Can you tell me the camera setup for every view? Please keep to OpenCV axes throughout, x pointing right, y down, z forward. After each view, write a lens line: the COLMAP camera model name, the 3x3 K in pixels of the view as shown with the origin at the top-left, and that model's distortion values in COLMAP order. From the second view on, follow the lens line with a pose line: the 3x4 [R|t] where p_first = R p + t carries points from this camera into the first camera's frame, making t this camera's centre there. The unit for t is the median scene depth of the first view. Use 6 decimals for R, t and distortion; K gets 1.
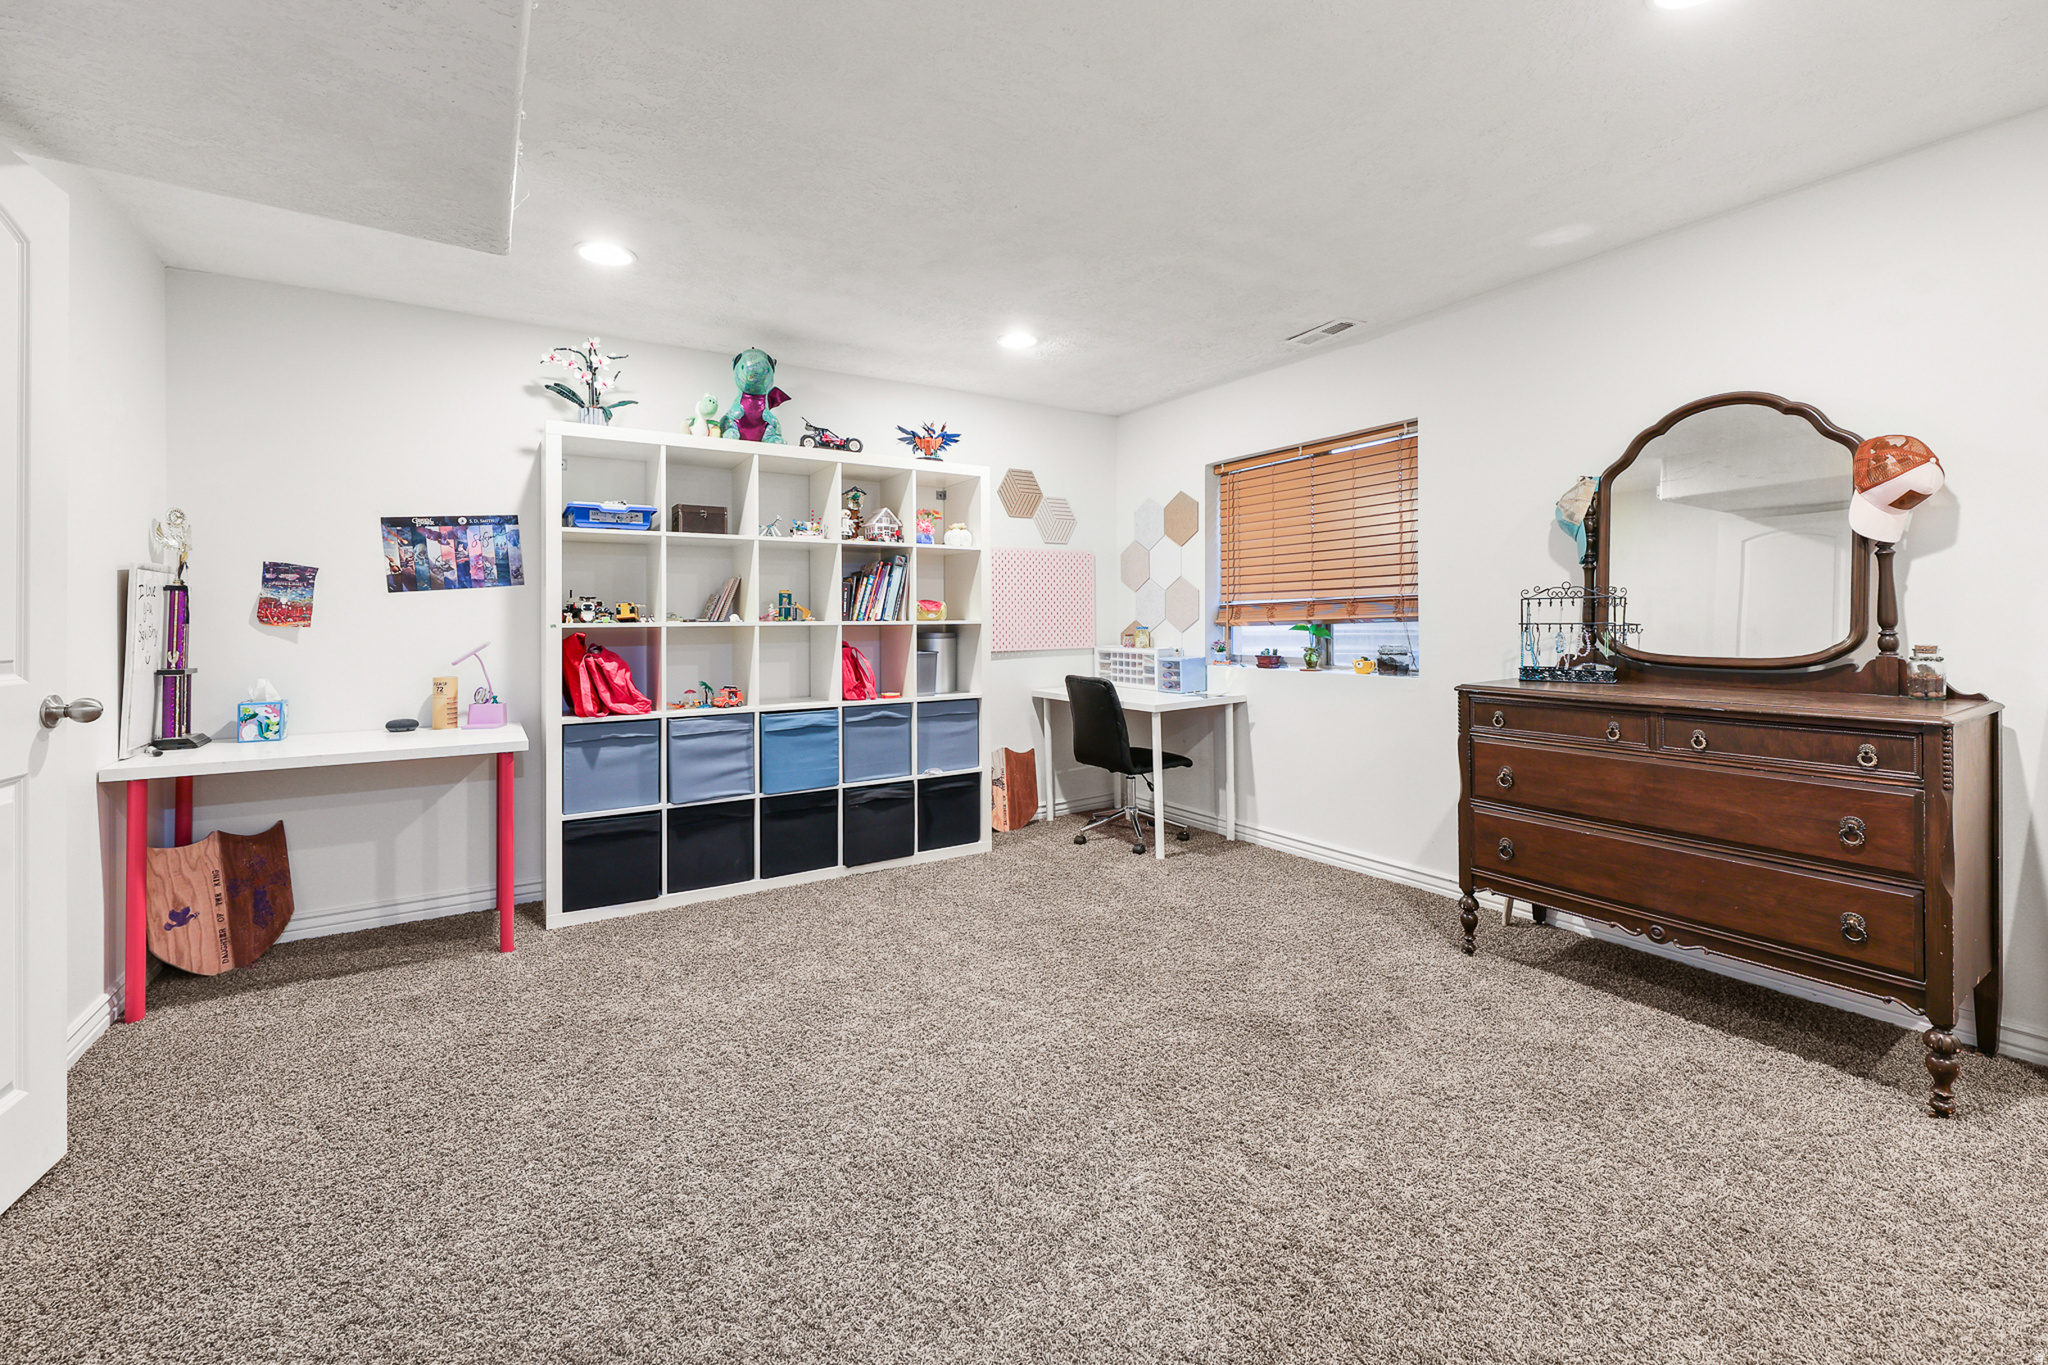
lens RADIAL K [[849.3, 0, 1017.0], [0, 849.3, 618.3], [0, 0, 1]] dist [0.002631, -0.000146]
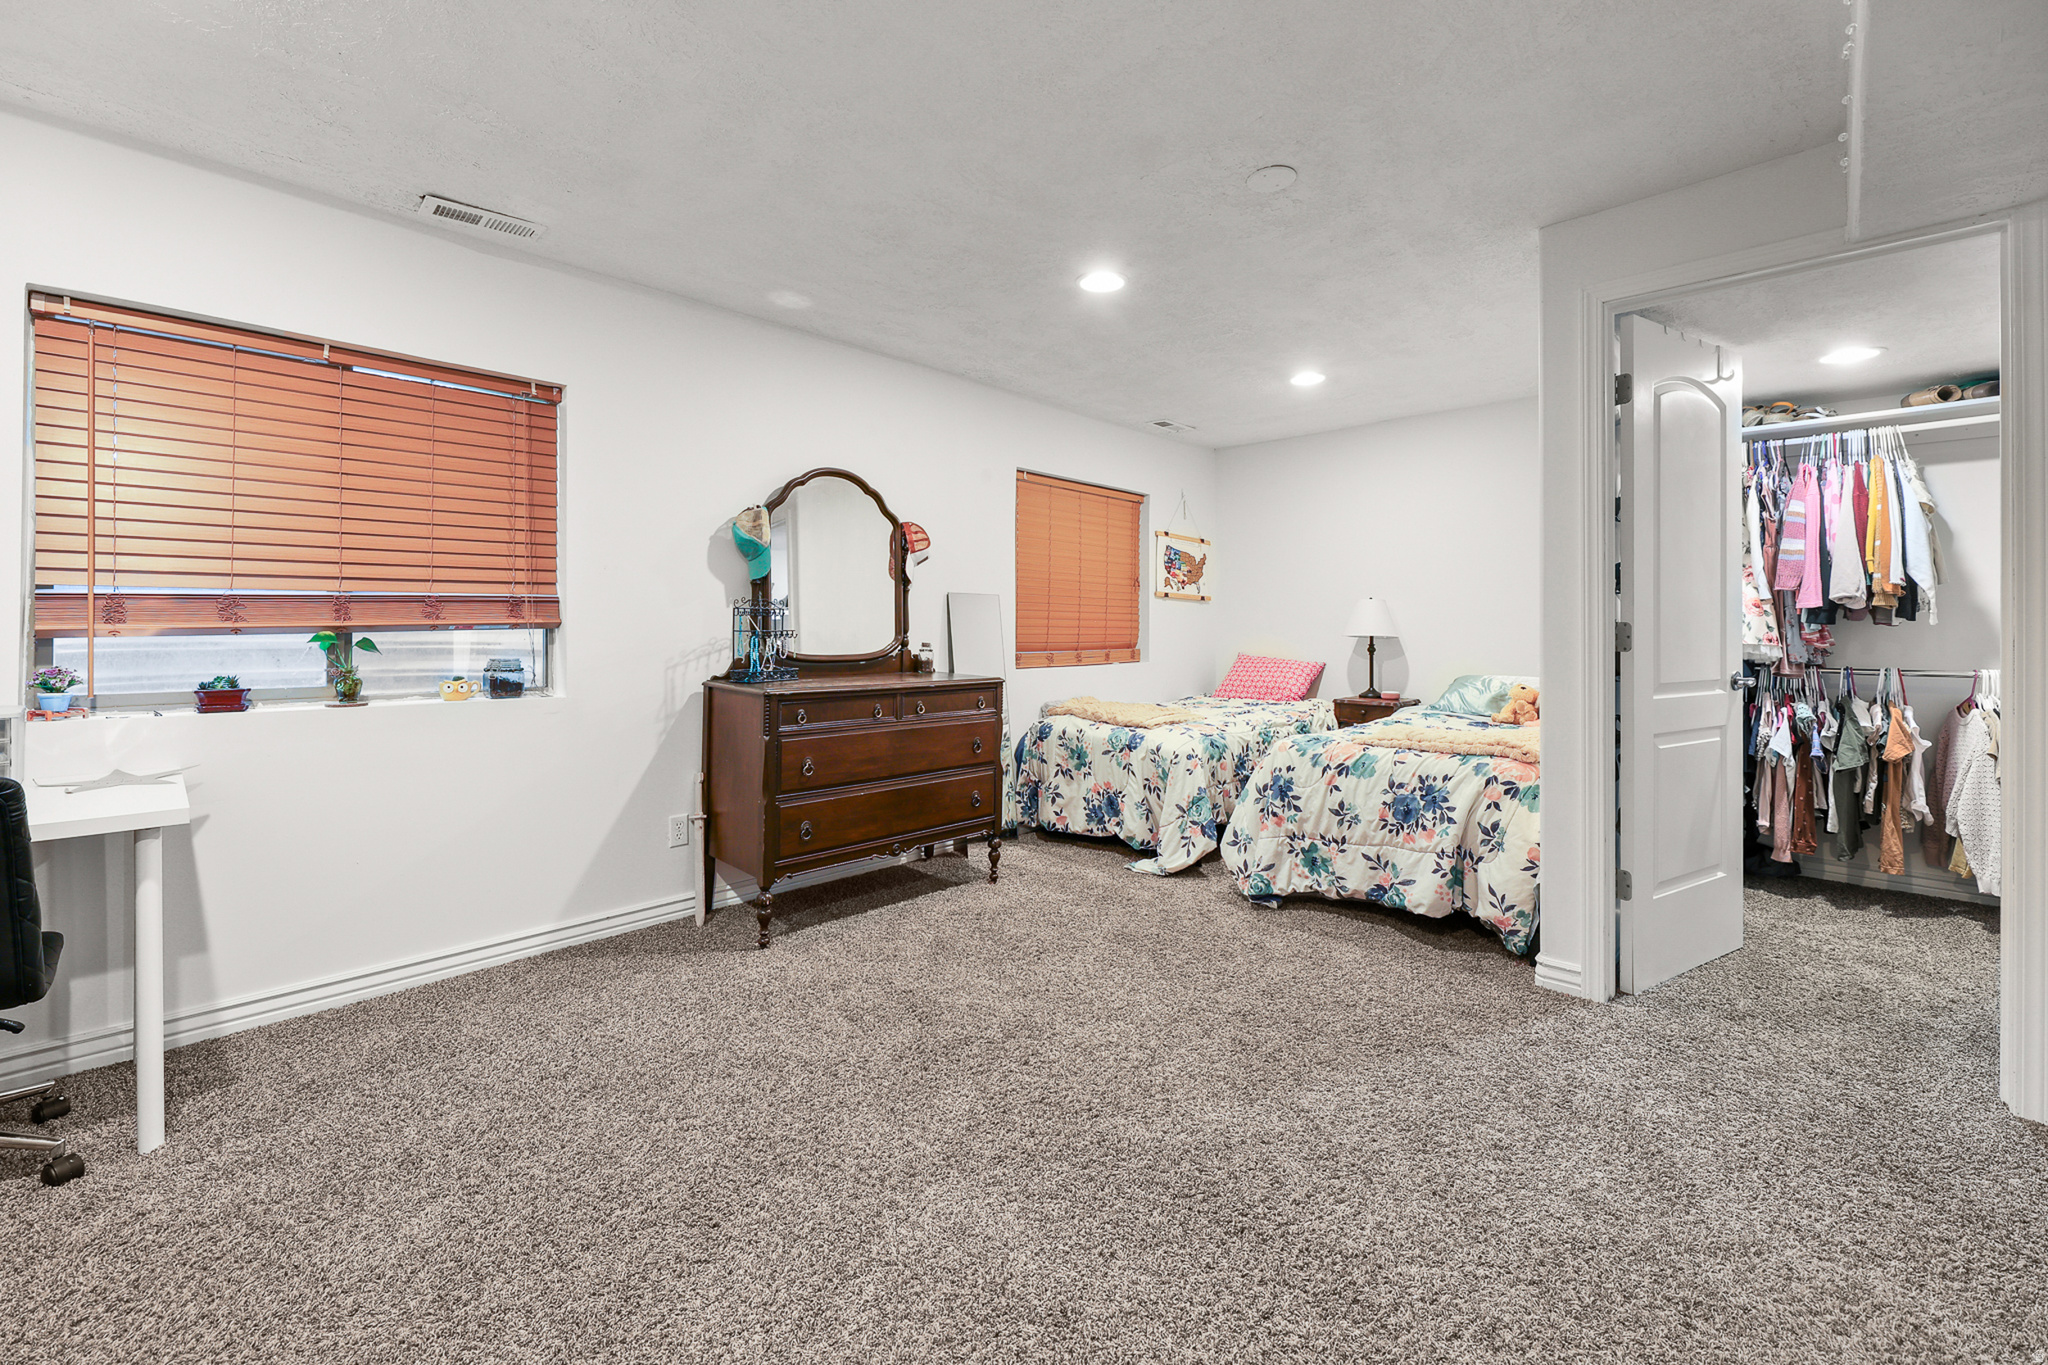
lens RADIAL K [[849.3, 0, 1017.0], [0, 849.3, 618.3], [0, 0, 1]] dist [0.002631, -0.000146]
pose [[-0.241207, 0.015867, 0.970344, -0.447612], [-0.005118, 0.999832, -0.017621, 0.006153], [-0.970460, -0.009217, -0.241086, 0.765026]]
